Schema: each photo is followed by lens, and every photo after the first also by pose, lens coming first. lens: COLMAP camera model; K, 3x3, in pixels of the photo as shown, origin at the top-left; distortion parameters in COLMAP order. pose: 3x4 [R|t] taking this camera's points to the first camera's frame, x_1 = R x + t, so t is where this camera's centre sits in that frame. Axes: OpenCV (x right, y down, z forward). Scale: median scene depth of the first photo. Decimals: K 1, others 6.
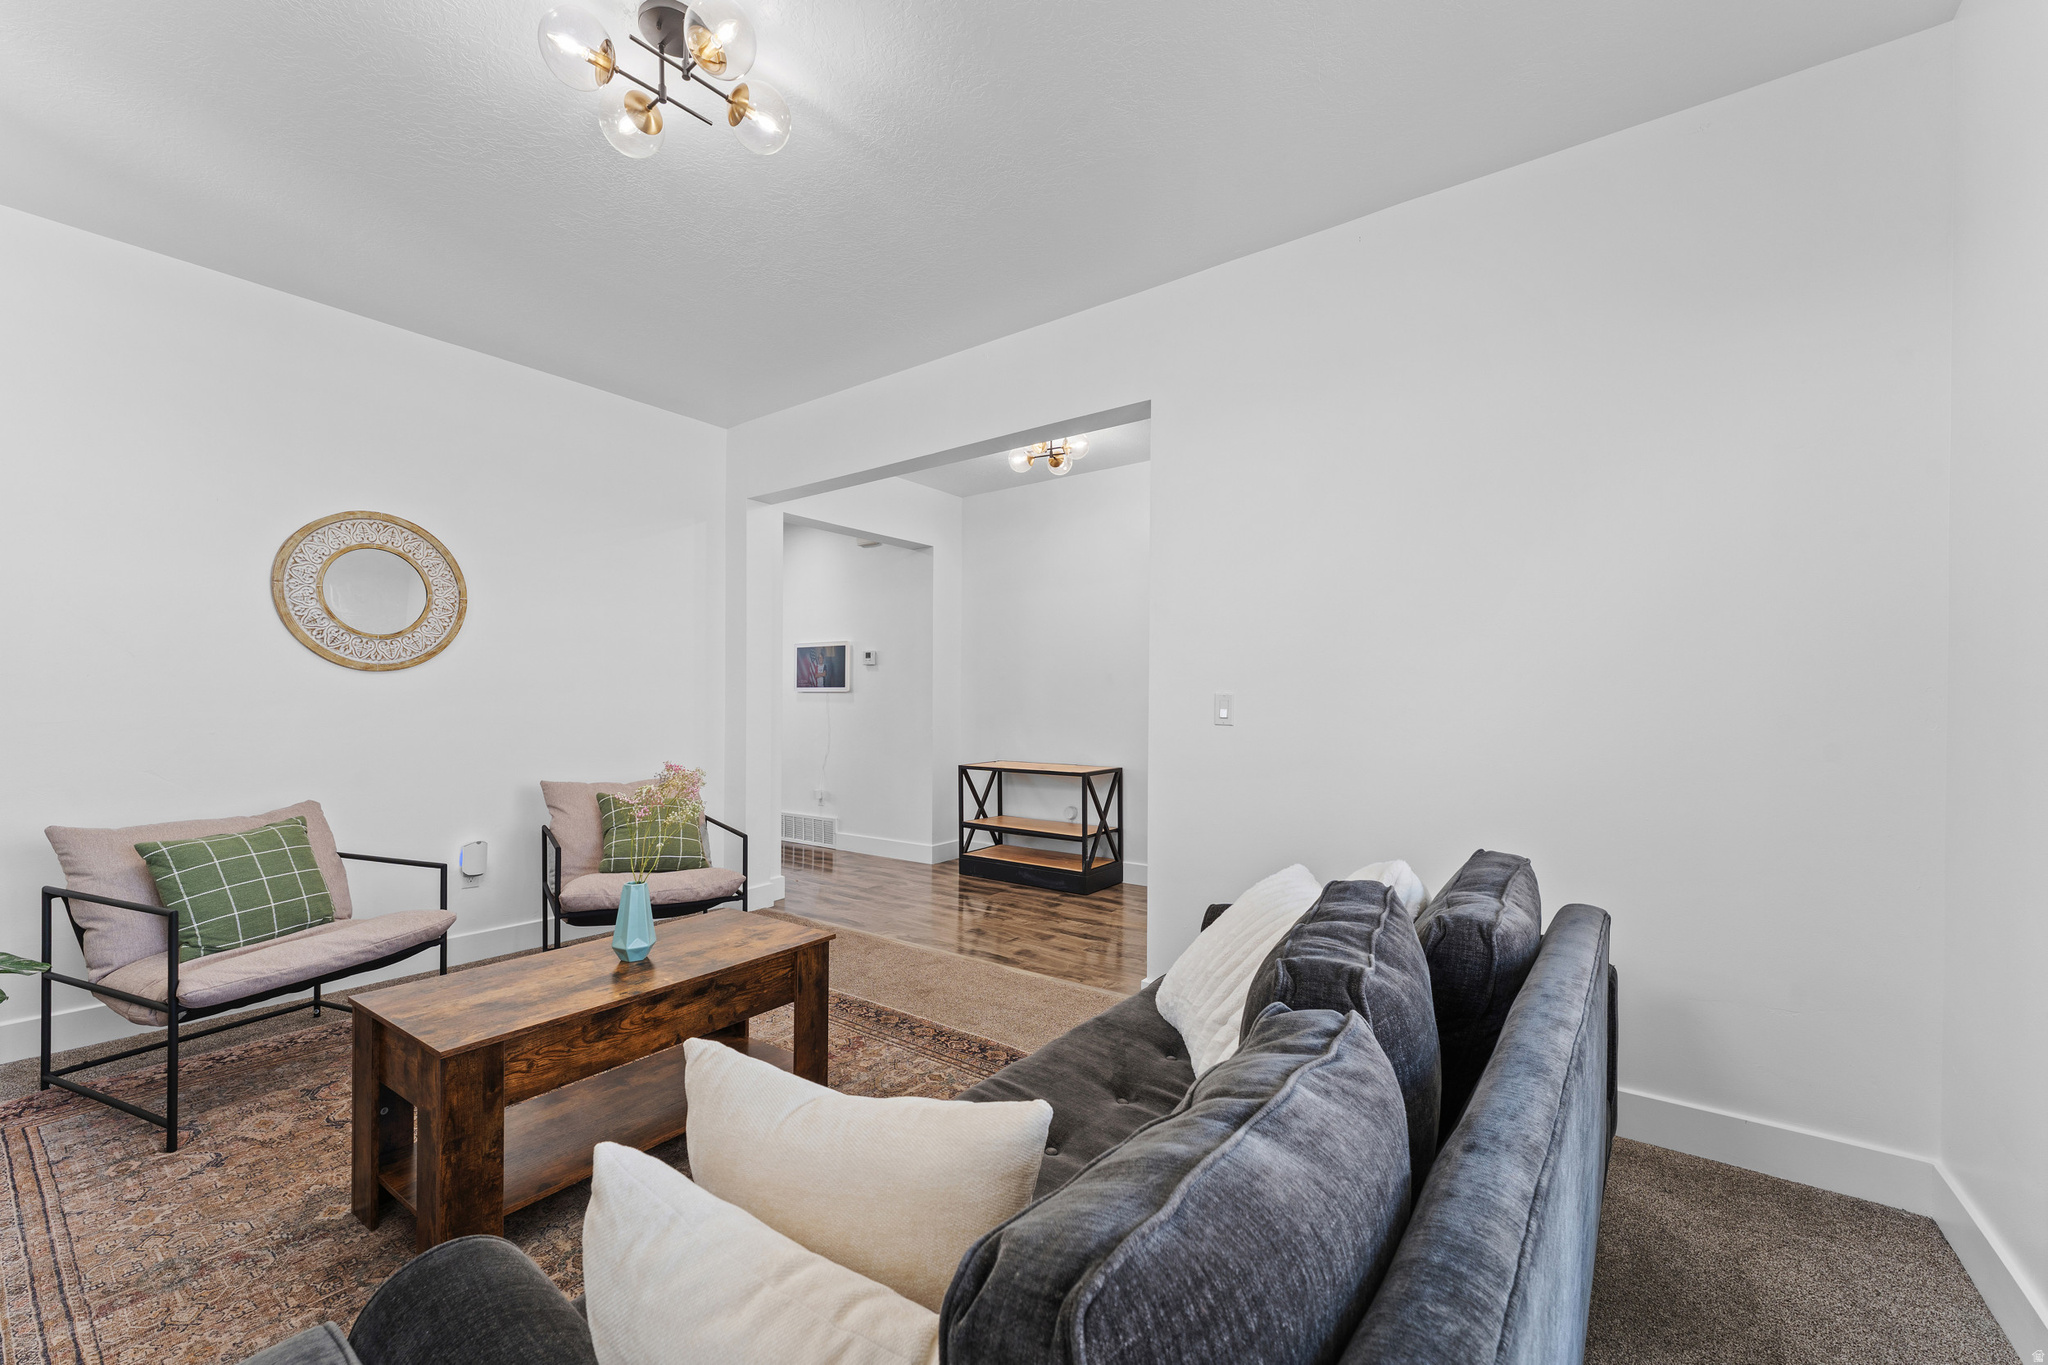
lens RADIAL K [[817.2, 0, 1024.3], [0, 817.2, 700.3], [0, 0, 1]] dist [0.002085, 0.000156]
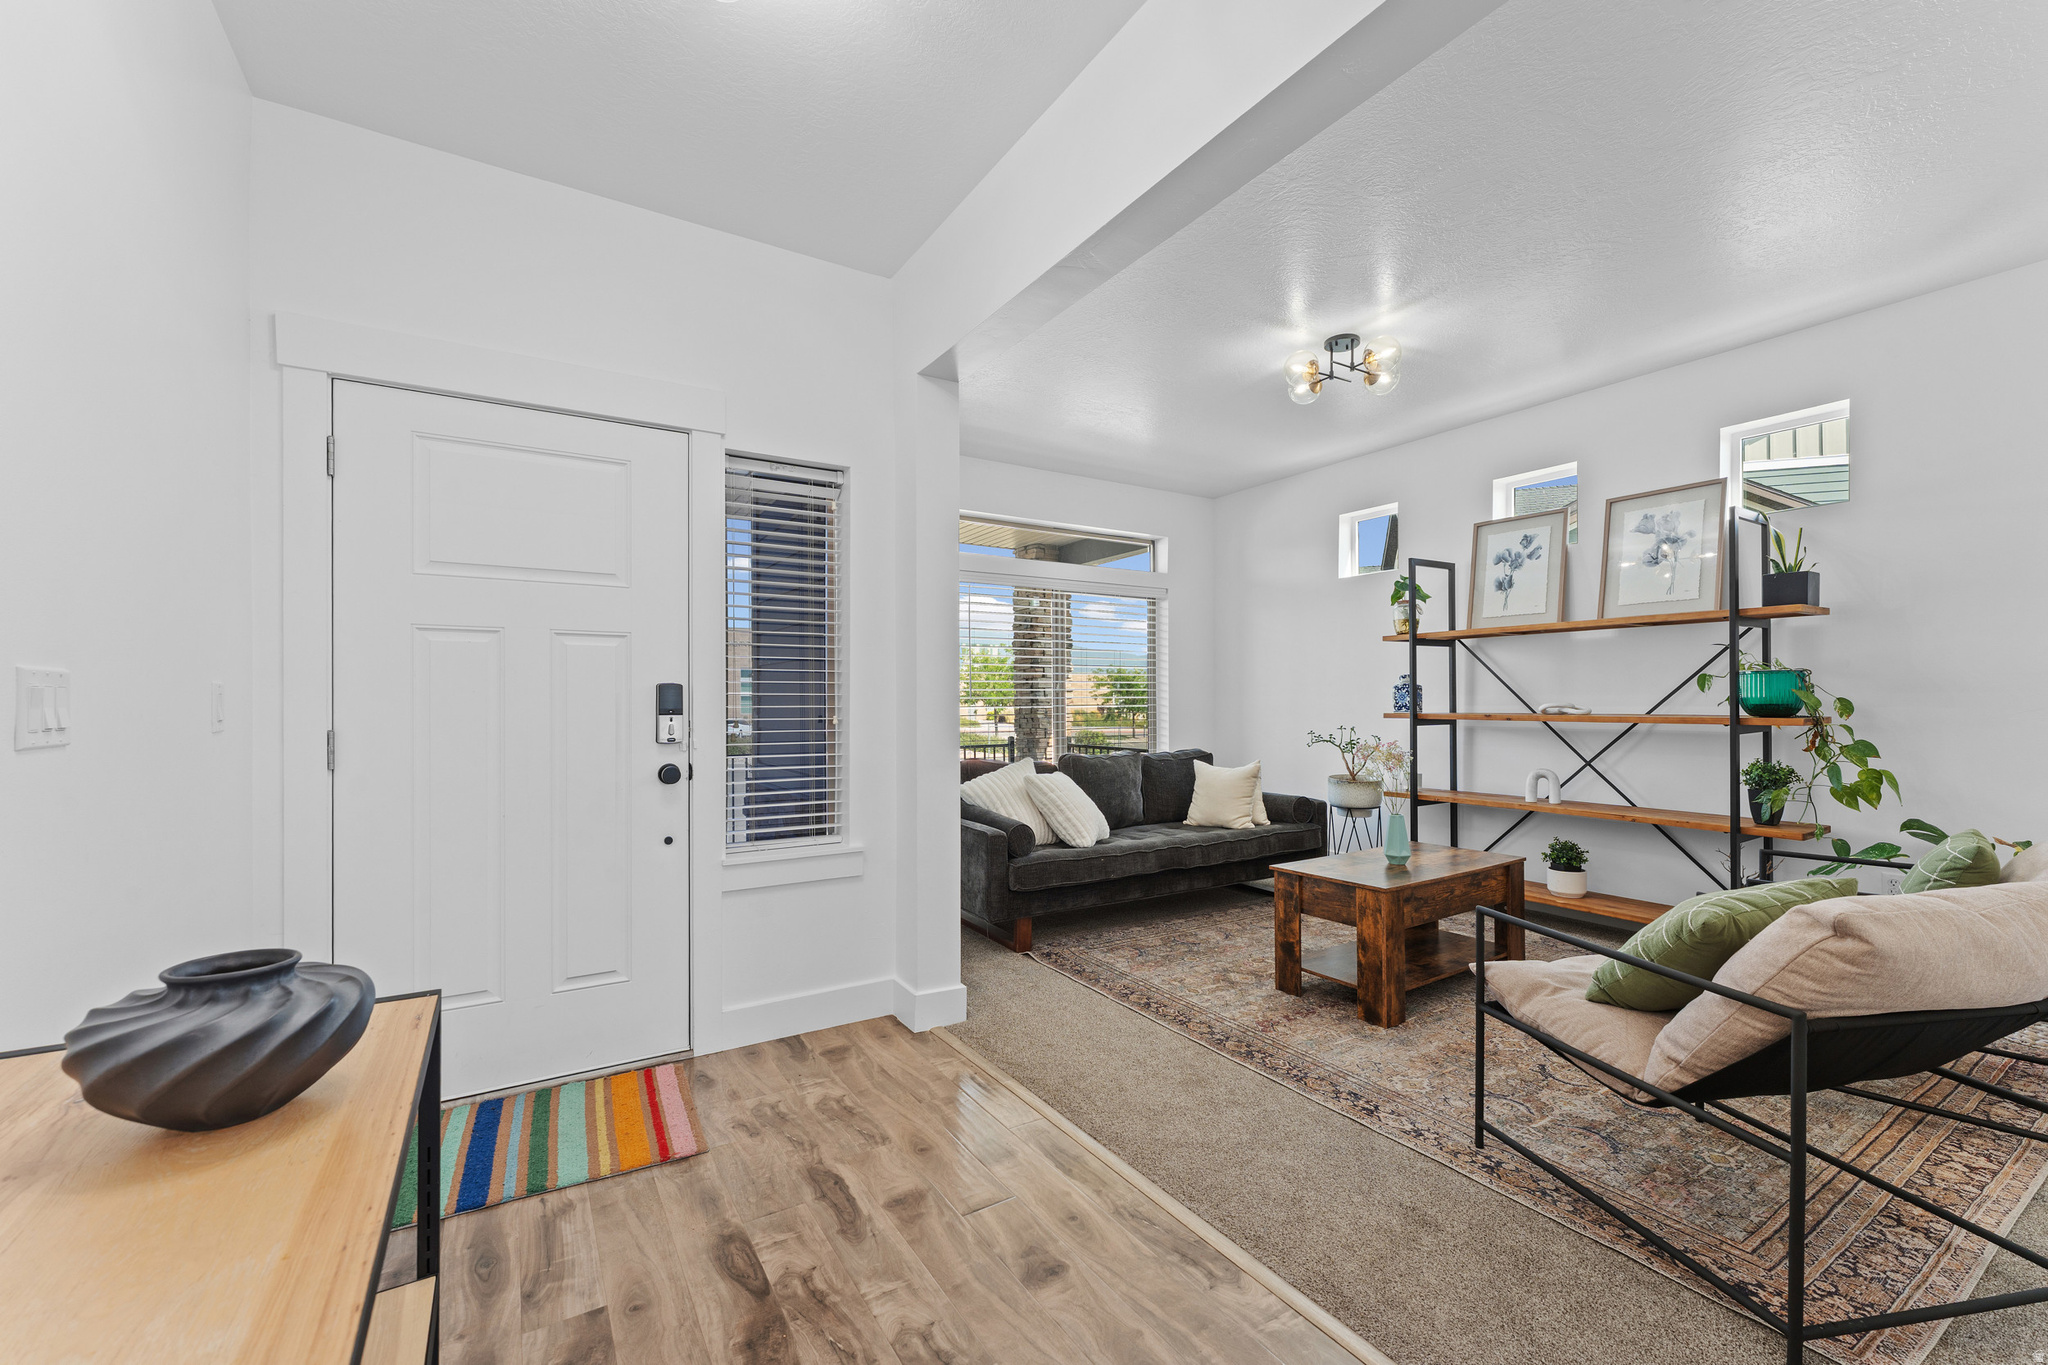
lens RADIAL K [[817.2, 0, 1024.3], [0, 817.2, 700.3], [0, 0, 1]] dist [0.002085, 0.000156]
pose [[-0.930660, -0.000349, 0.365886, -0.279538], [-0.001679, 0.999993, -0.003315, 0.012016], [-0.365883, -0.003700, -0.930654, 1.937858]]
